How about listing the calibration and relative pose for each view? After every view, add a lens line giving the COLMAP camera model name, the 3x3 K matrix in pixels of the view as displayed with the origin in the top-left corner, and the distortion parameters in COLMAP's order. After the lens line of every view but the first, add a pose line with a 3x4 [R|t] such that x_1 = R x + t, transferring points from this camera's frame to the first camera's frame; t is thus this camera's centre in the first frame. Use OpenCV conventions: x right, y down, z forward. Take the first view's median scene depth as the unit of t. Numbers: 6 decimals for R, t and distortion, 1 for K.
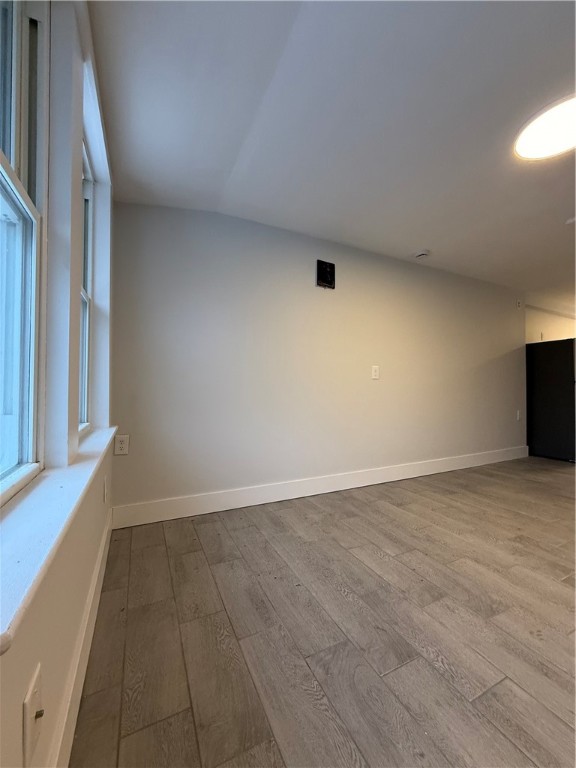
lens RADIAL K [[305.6, 0, 288.0], [0, 305.6, 385.1], [0, 0, 1]] dist [0.000534, 0.000371]
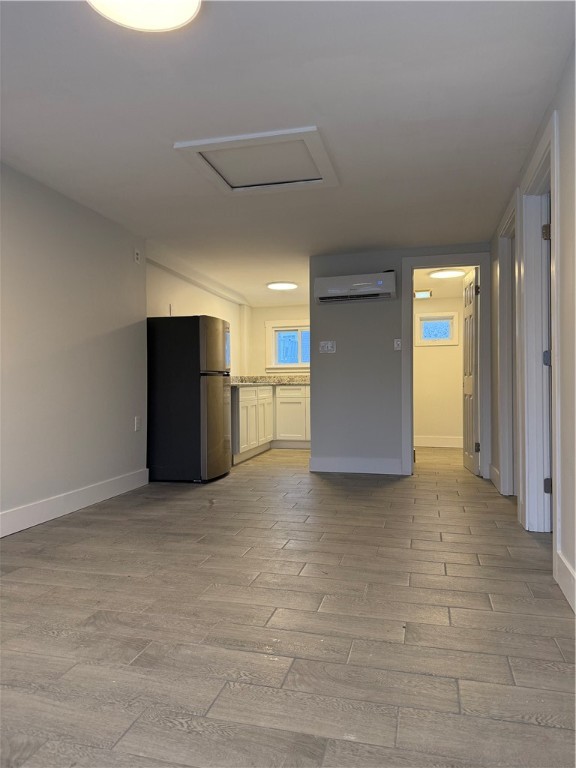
lens RADIAL K [[541.4, 0, 287.2], [0, 541.4, 386.9], [0, 0, 1]] dist [0.037404, -0.045738]
pose [[0.651382, -0.006062, 0.758726, 0.151764], [-0.001394, 0.999957, 0.009185, 0.013951], [-0.758749, -0.007040, 0.651345, -0.026536]]
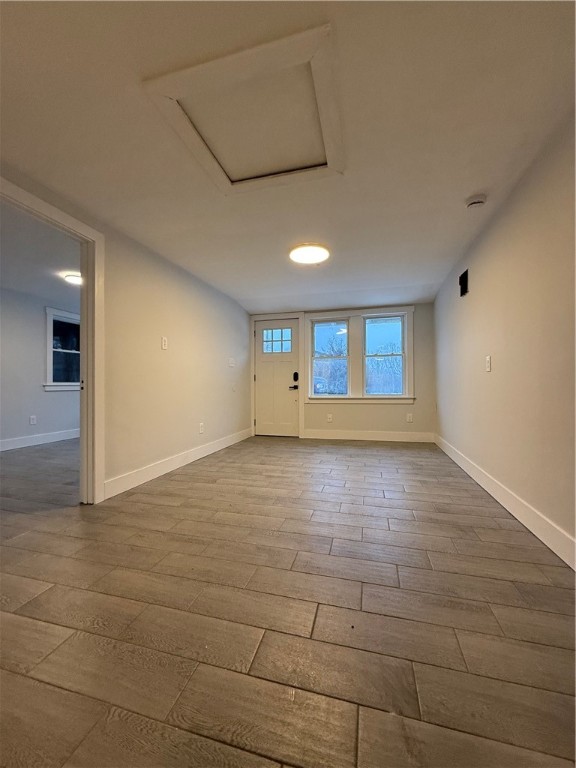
lens RADIAL K [[305.6, 0, 286.6], [0, 305.6, 382.3], [0, 0, 1]] dist [0.000534, 0.000371]
pose [[-0.657346, -0.000500, -0.753589, 1.875757], [0.012148, 0.999863, -0.011260, 0.017366], [0.753491, -0.016557, -0.657250, 1.626947]]
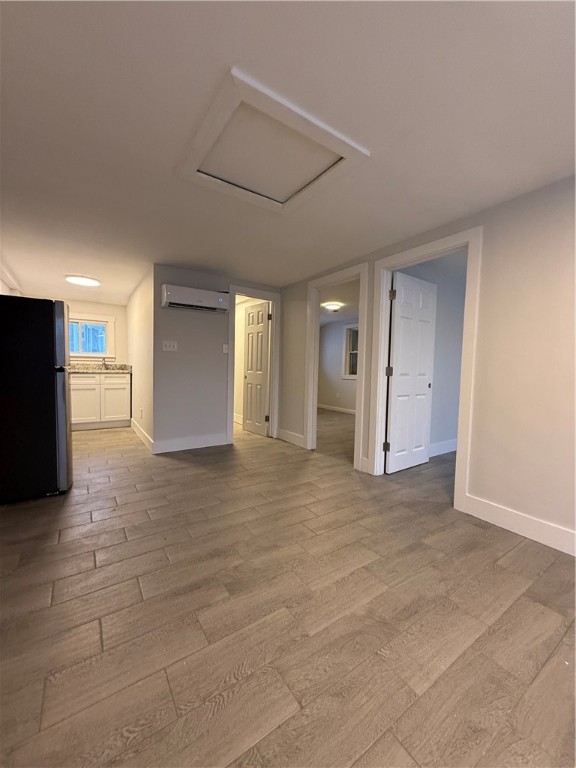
lens RADIAL K [[305.6, 0, 289.8], [0, 305.6, 382.4], [0, 0, 1]] dist [0.000534, 0.000371]
pose [[-0.147182, -0.054937, 0.987583, 0.447829], [-0.035606, 0.998103, 0.050216, -0.061188], [-0.988468, -0.027773, -0.148859, 1.123257]]
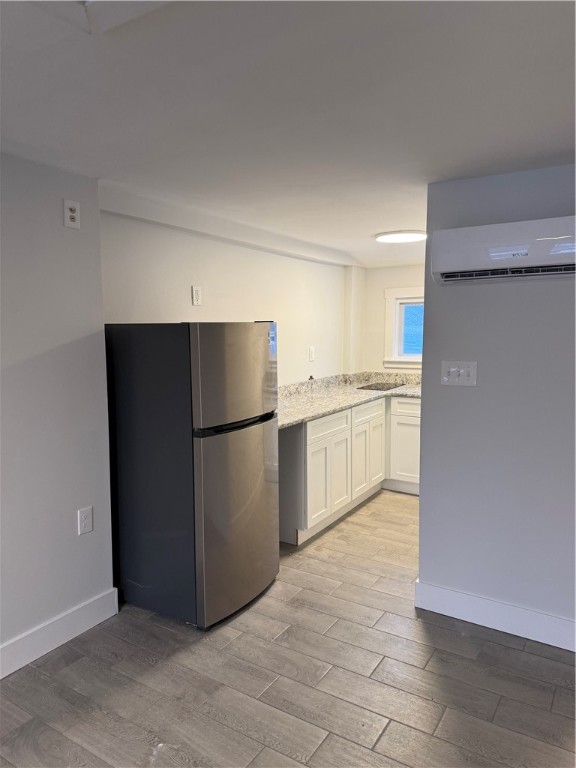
lens RADIAL K [[541.4, 0, 276.7], [0, 541.4, 391.6], [0, 0, 1]] dist [0.037404, -0.045738]
pose [[0.862431, -0.067760, 0.501618, 1.255320], [0.001700, 0.991381, 0.130996, -0.285054], [-0.506171, -0.112122, 0.855114, 0.648237]]
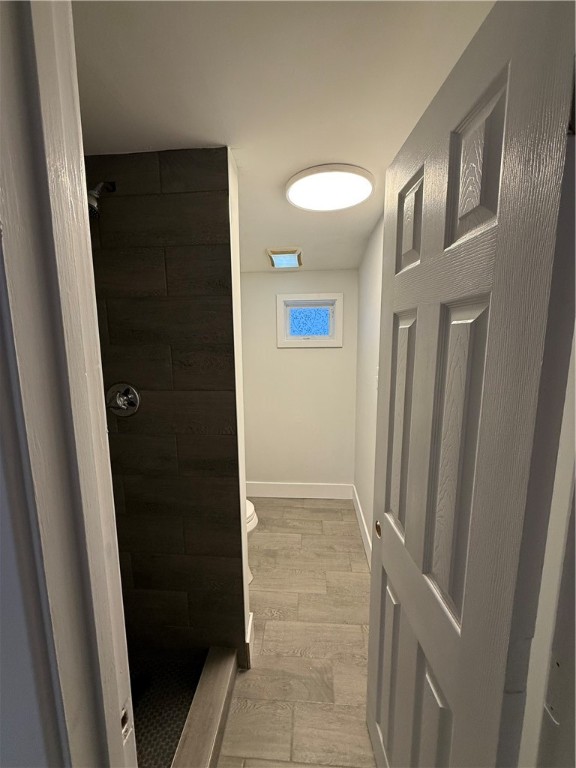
lens RADIAL K [[305.6, 0, 290.6], [0, 305.6, 384.2], [0, 0, 1]] dist [0.000534, 0.000371]
pose [[0.503565, -0.134826, 0.853372, 2.413868], [0.000163, 0.987763, 0.155962, -0.281529], [-0.863957, -0.078398, 0.497425, 1.006002]]
